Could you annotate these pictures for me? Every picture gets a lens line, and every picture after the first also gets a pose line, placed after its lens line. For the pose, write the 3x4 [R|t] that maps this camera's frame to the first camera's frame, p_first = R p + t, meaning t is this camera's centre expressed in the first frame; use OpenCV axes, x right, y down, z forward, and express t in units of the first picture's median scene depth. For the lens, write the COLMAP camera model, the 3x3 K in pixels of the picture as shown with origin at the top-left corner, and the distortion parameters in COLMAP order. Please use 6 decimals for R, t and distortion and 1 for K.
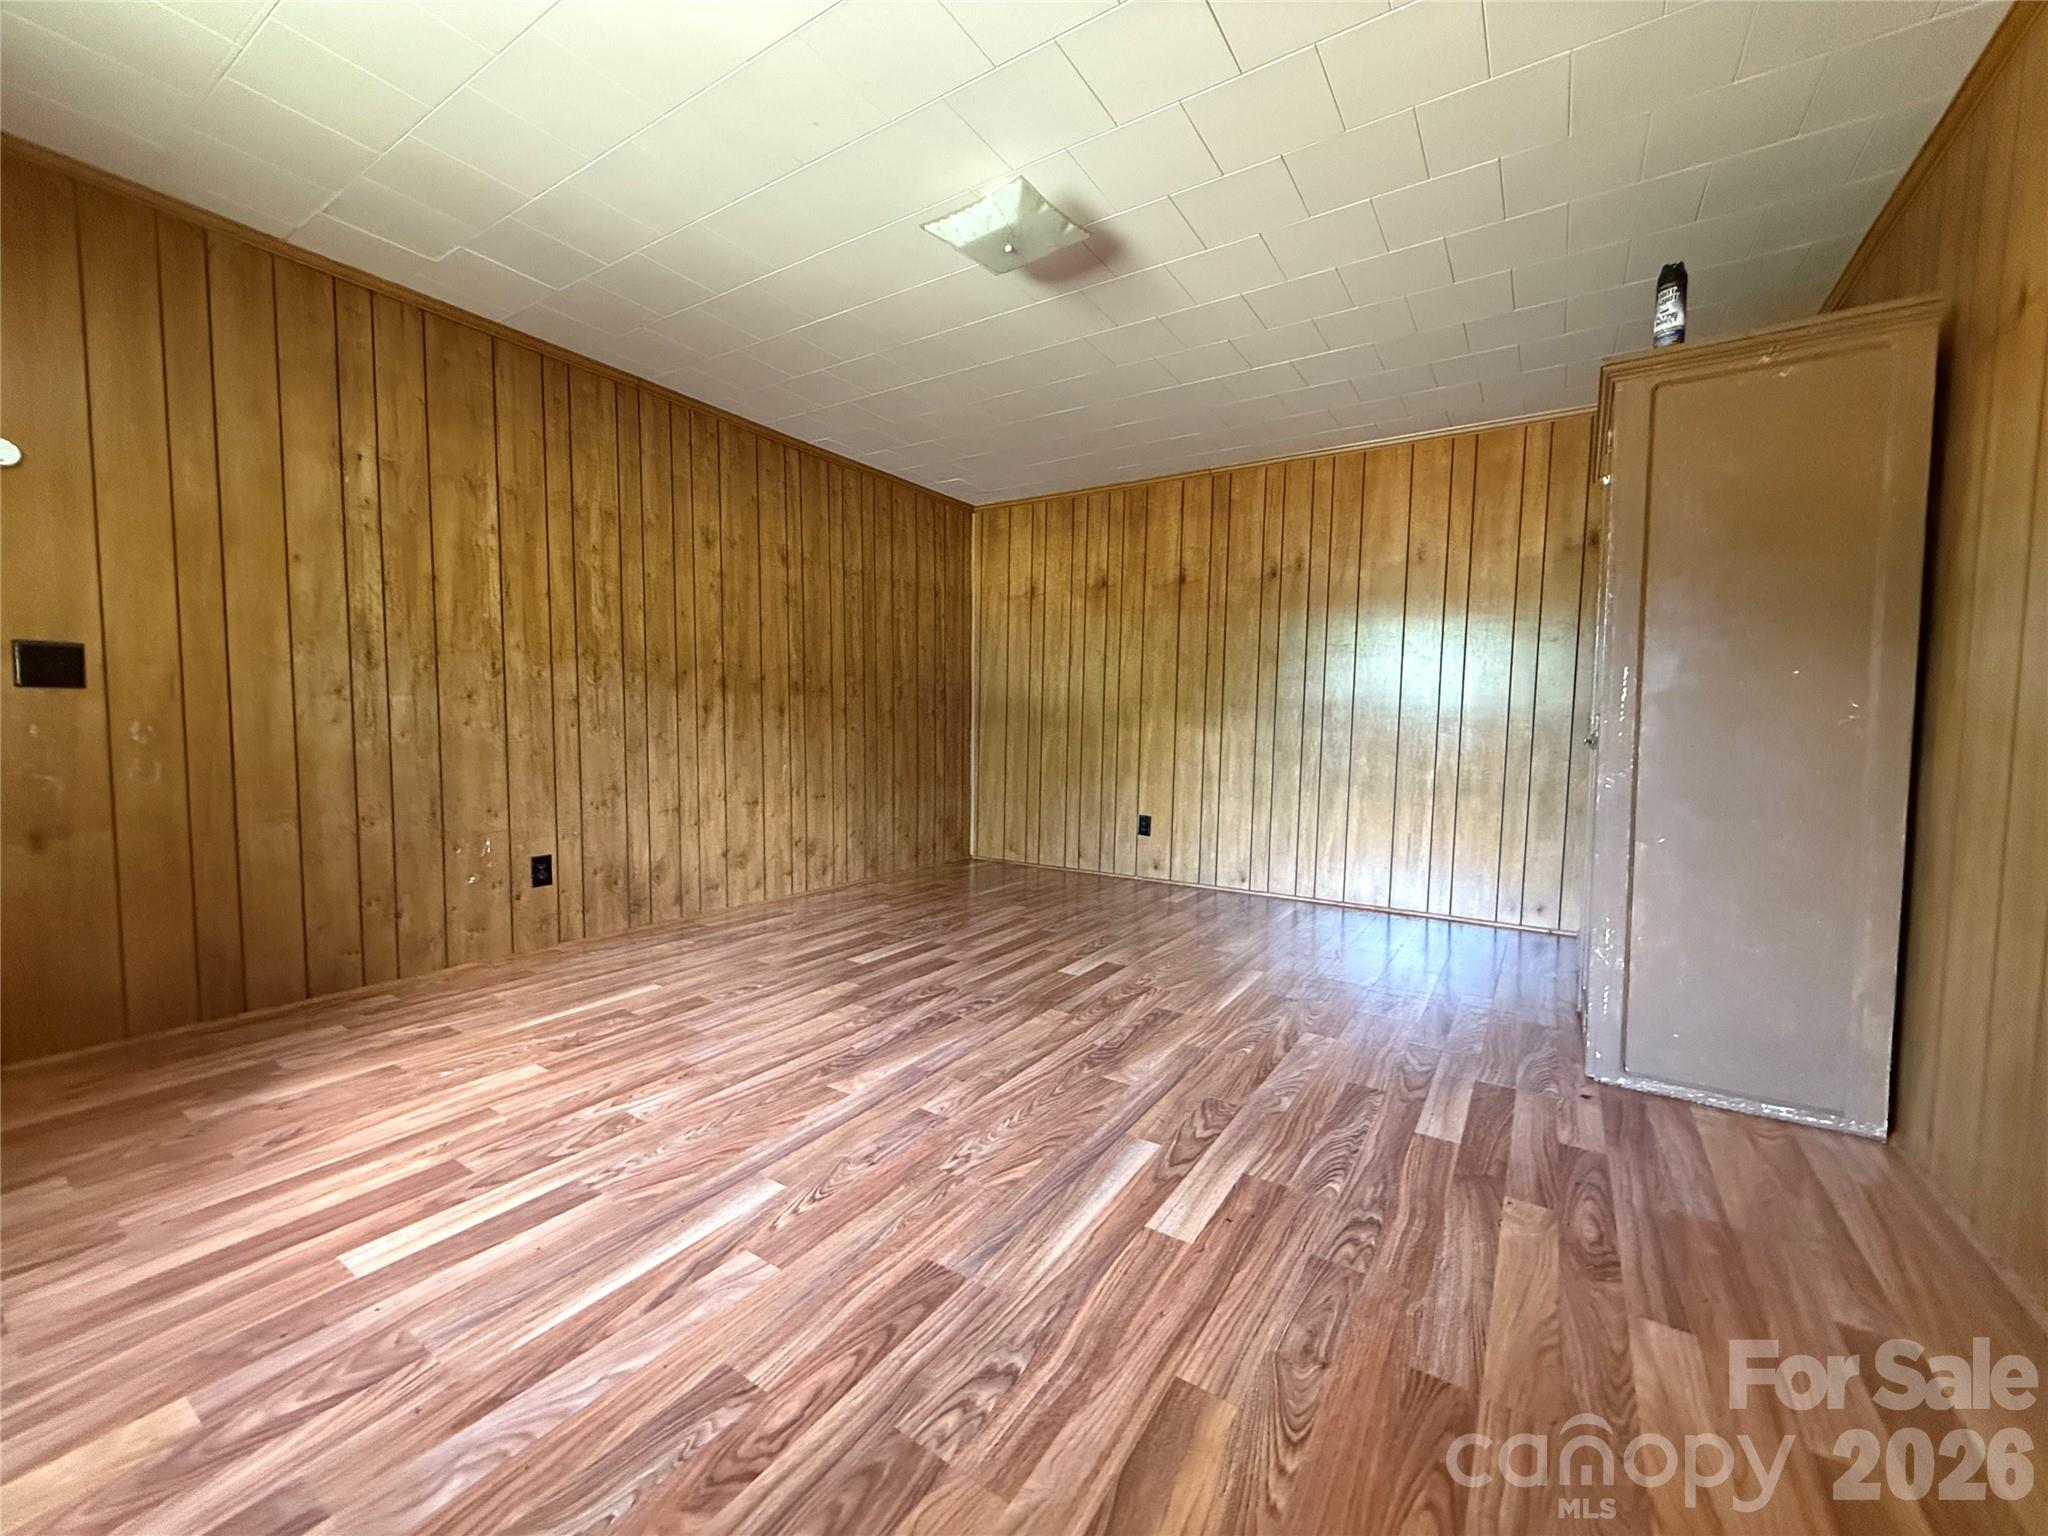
lens RADIAL K [[833.6, 0, 1020.2], [0, 833.6, 768.7], [0, 0, 1]] dist [-0.000376, 0.000003]
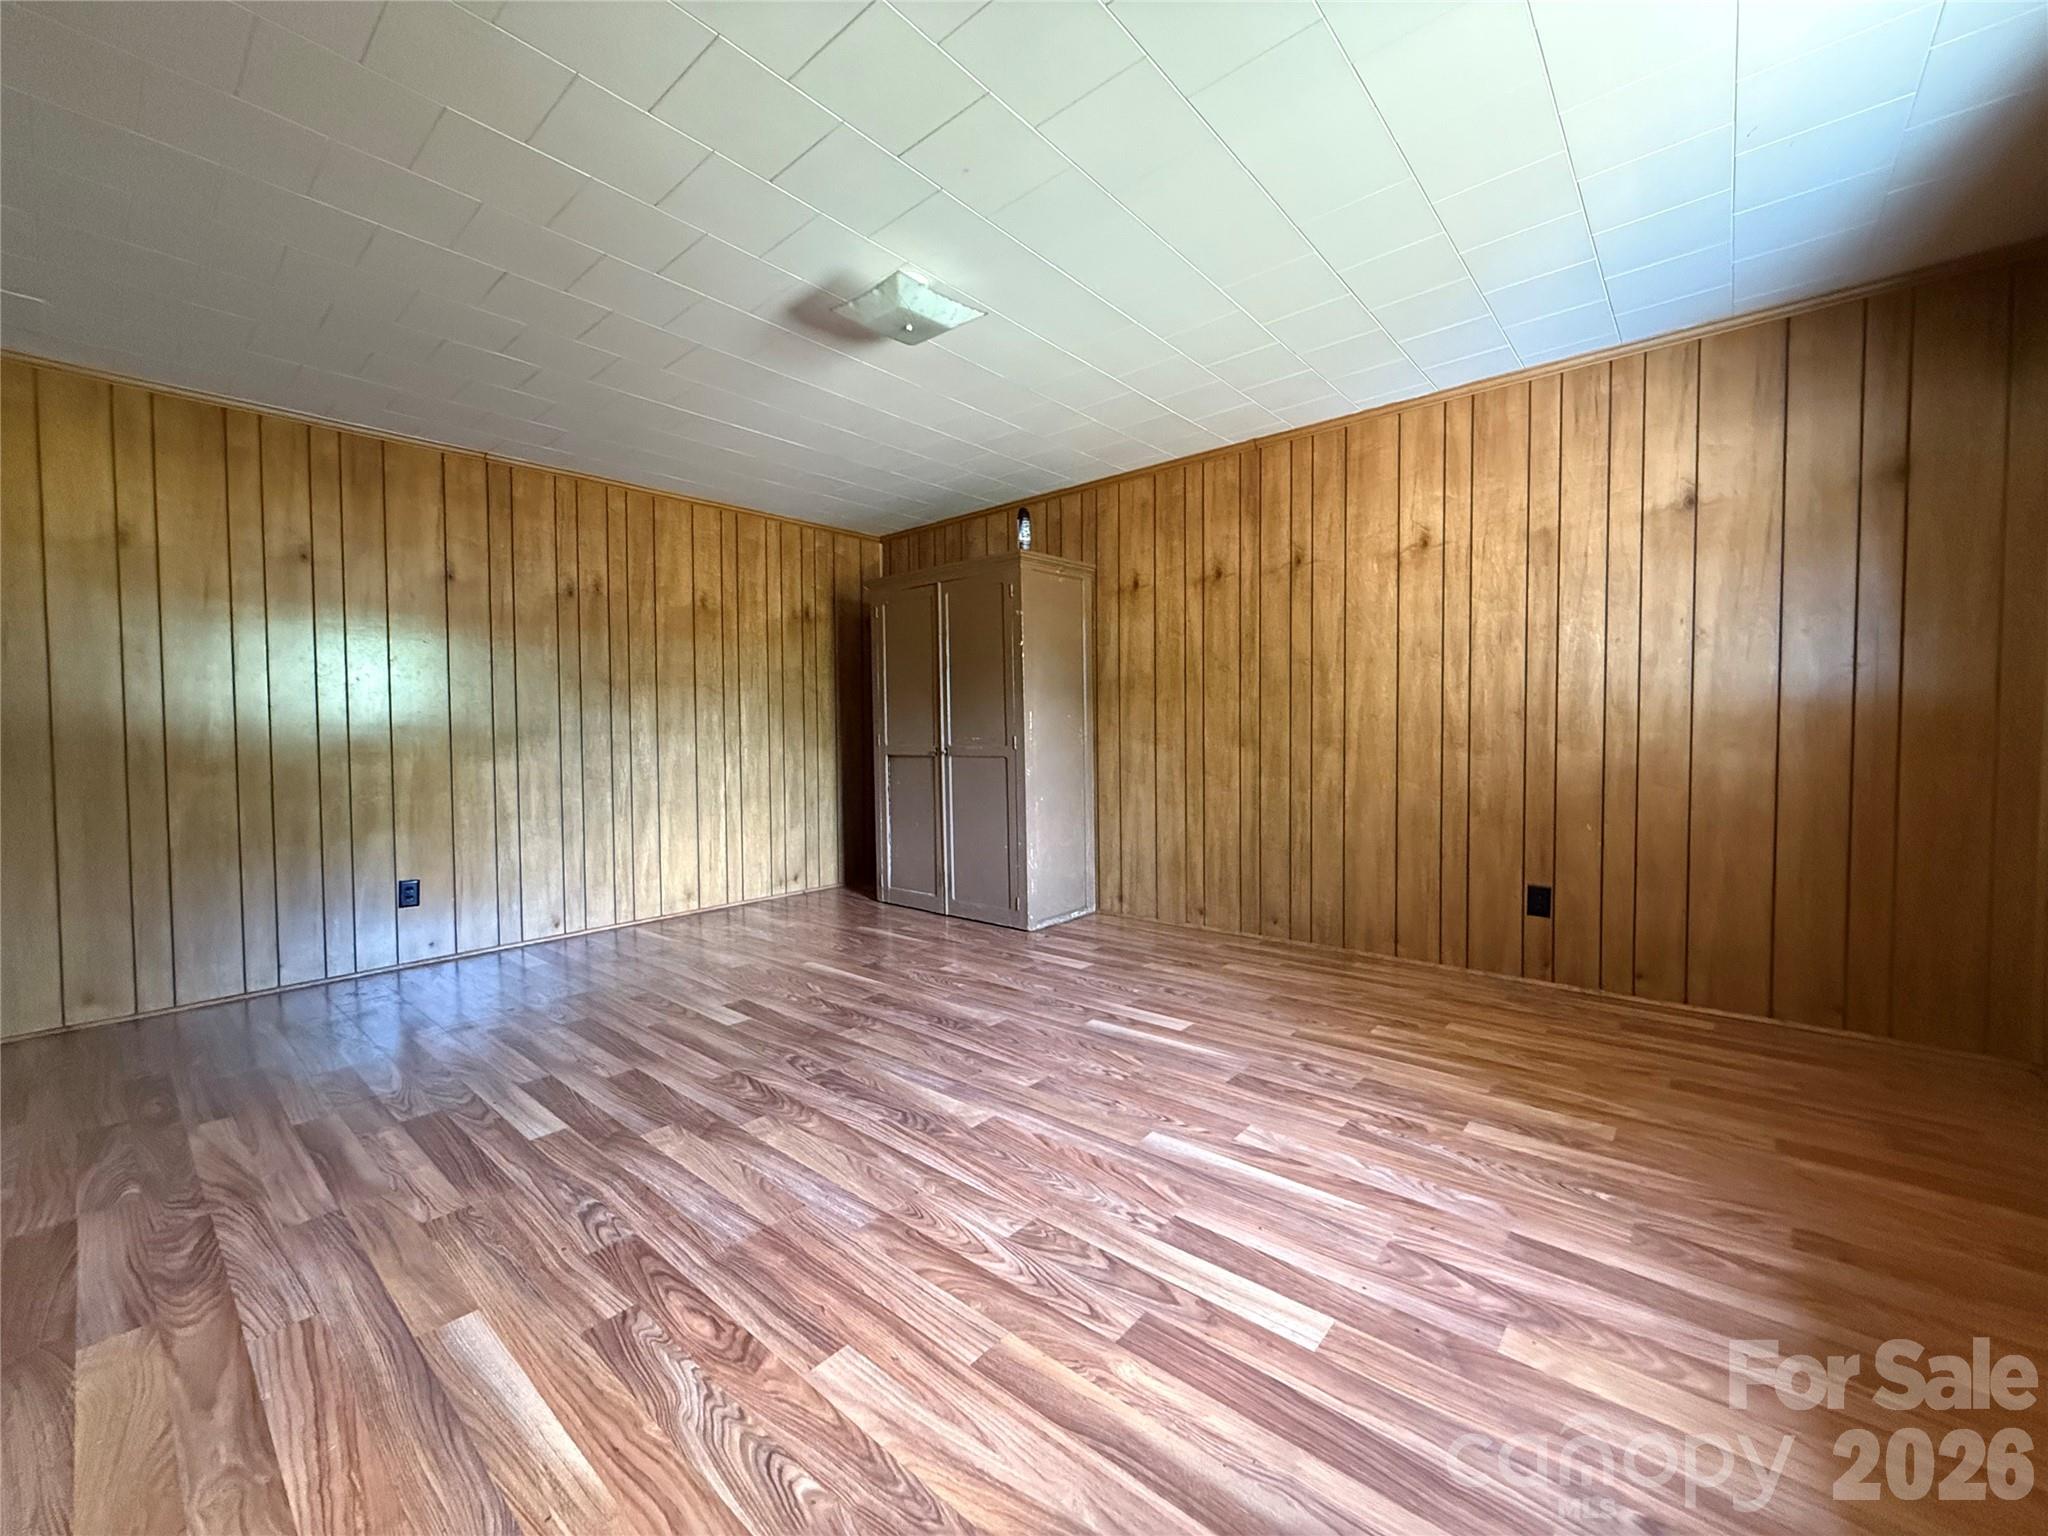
lens RADIAL K [[833.6, 0, 1025.0], [0, 833.6, 767.3], [0, 0, 1]] dist [-0.000376, 0.000003]
pose [[0.110111, -0.058069, 0.992221, -1.076351], [0.075477, 0.995898, 0.049908, -0.082759], [-0.991049, 0.069394, 0.114043, 0.723262]]
